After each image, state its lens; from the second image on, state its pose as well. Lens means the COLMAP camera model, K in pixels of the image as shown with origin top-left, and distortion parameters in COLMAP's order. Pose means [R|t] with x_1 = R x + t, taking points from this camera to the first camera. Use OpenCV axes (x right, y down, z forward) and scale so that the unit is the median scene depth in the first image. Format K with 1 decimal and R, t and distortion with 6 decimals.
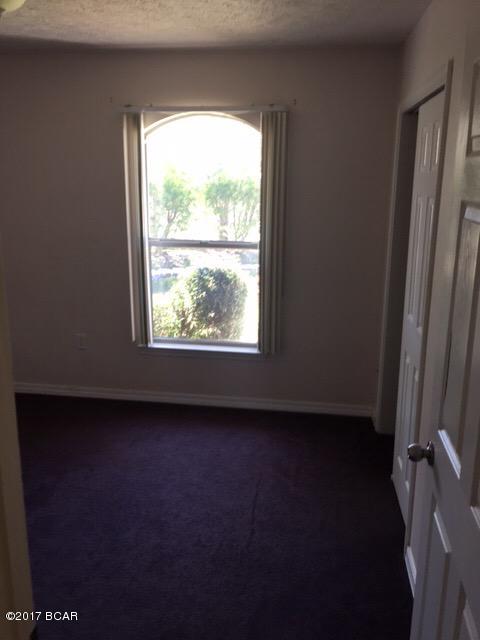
lens RADIAL K [[550.5, 0, 237.5], [0, 550.5, 301.5], [0, 0, 1]] dist [0.102941, -0.141575]
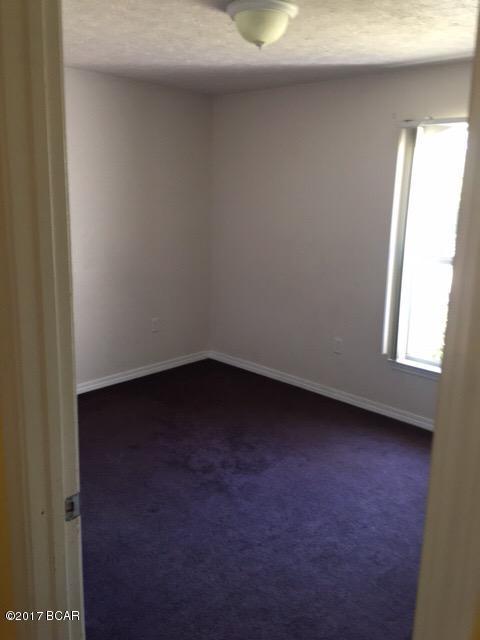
lens RADIAL K [[550.5, 0, 237.5], [0, 550.5, 301.5], [0, 0, 1]] dist [0.102941, -0.141575]
pose [[0.829032, 0.131605, -0.543495, 0.165330], [-0.150759, 0.988526, 0.009404, 0.011843], [0.538496, 0.074140, 0.839360, 0.011854]]
